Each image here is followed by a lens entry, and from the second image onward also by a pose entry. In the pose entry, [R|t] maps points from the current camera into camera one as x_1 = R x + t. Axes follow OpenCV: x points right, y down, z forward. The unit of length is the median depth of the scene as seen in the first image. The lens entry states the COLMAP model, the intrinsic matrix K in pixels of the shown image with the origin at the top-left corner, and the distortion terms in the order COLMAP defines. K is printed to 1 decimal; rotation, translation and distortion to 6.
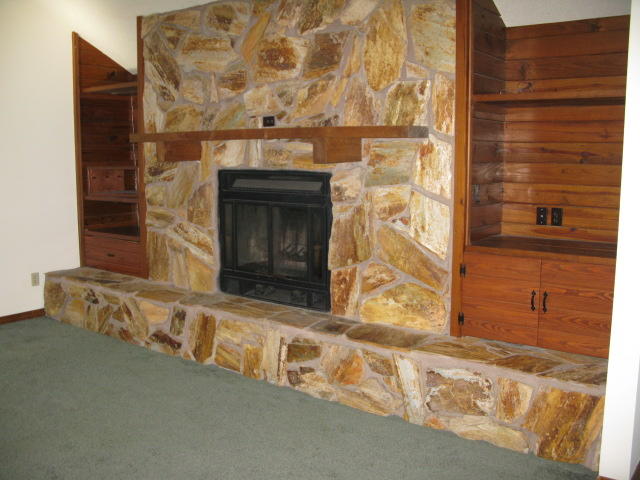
lens RADIAL K [[645.1, 0, 320.0], [0, 645.1, 240.0], [0, 0, 1]] dist [-0.207638, 0.241051]
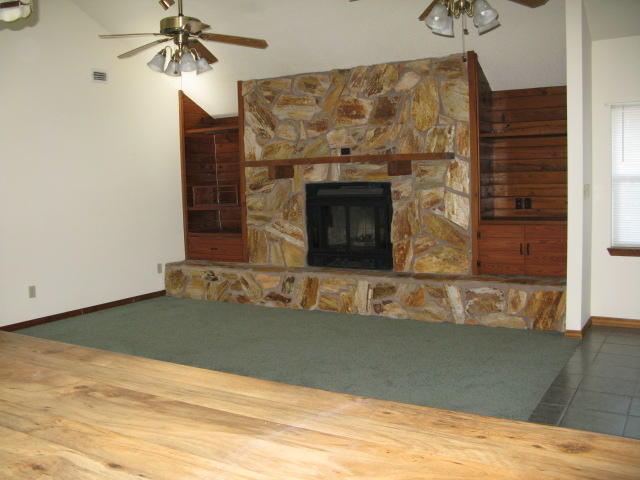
lens RADIAL K [[645.1, 0, 320.0], [0, 645.1, 240.0], [0, 0, 1]] dist [-0.207638, 0.241051]
pose [[0.994038, -0.041277, 0.100915, -0.328925], [0.045268, 0.998268, -0.037574, 0.092818], [-0.099189, 0.041918, 0.994185, -0.582077]]
